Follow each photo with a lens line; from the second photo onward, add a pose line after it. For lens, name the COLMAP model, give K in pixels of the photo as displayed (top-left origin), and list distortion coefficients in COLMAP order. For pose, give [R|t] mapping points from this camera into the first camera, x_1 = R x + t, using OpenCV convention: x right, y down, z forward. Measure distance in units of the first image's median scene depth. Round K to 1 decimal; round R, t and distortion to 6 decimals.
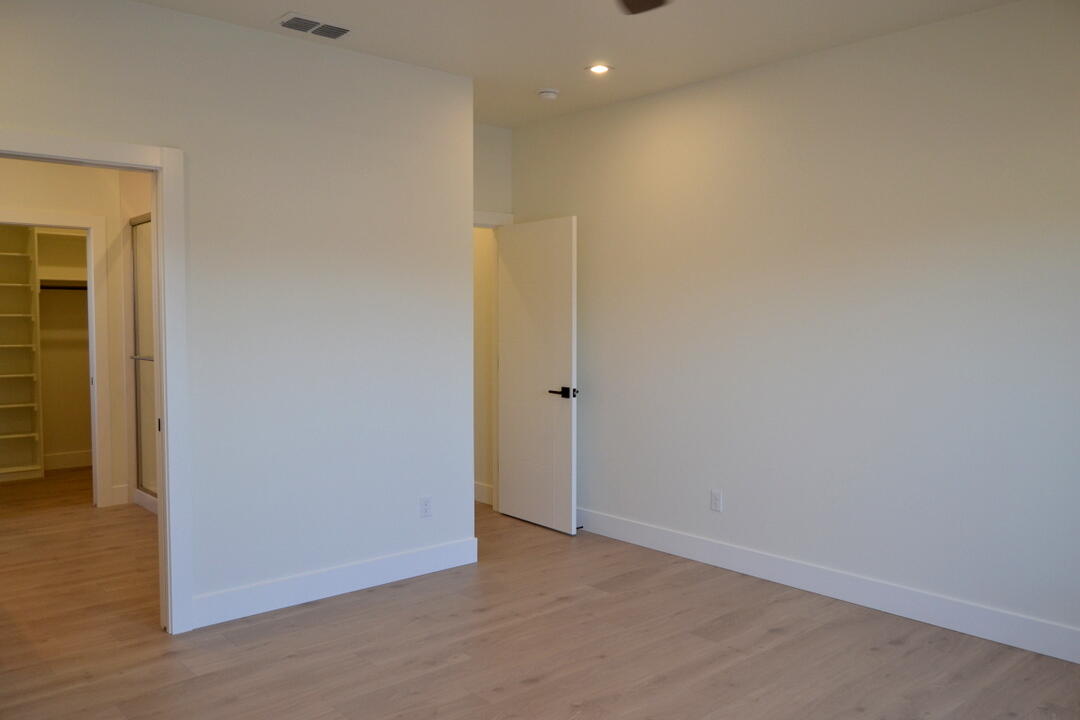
lens RADIAL K [[841.4, 0, 540.0], [0, 841.4, 360.0], [0, 0, 1]] dist [-0.017348, 0.010462]
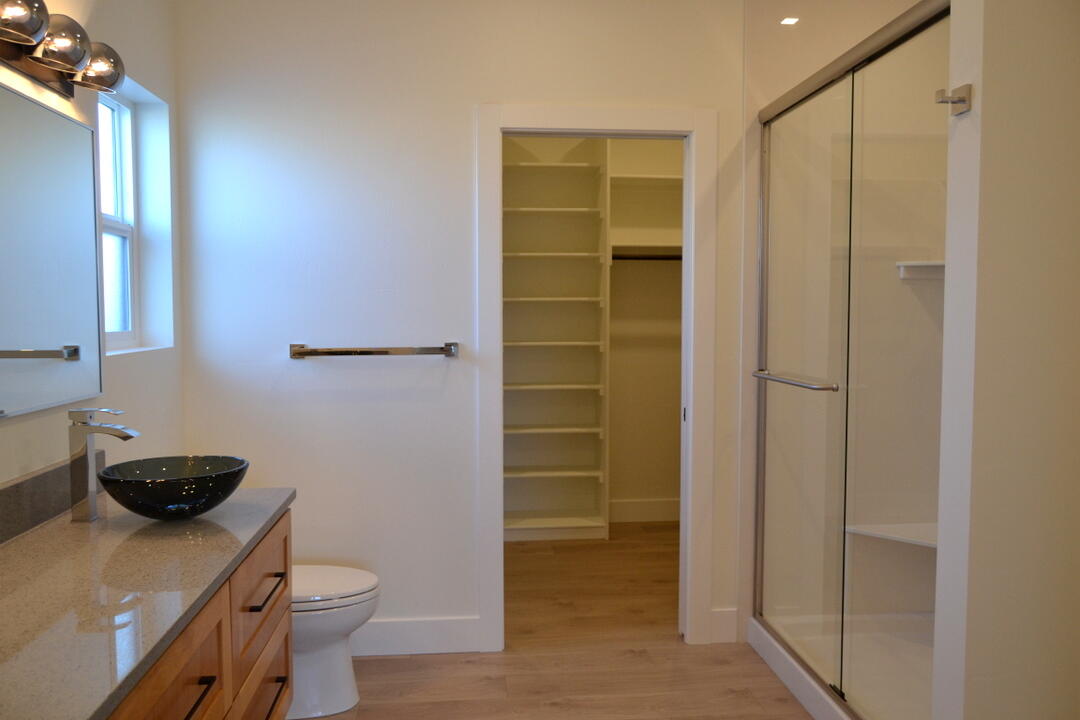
lens RADIAL K [[841.4, 0, 540.0], [0, 841.4, 360.0], [0, 0, 1]] dist [-0.017348, 0.010462]
pose [[0.806781, 0.035047, -0.589810, -0.242154], [-0.028046, 0.999386, 0.021021, -0.016806], [0.590185, -0.000417, 0.807268, 0.420438]]
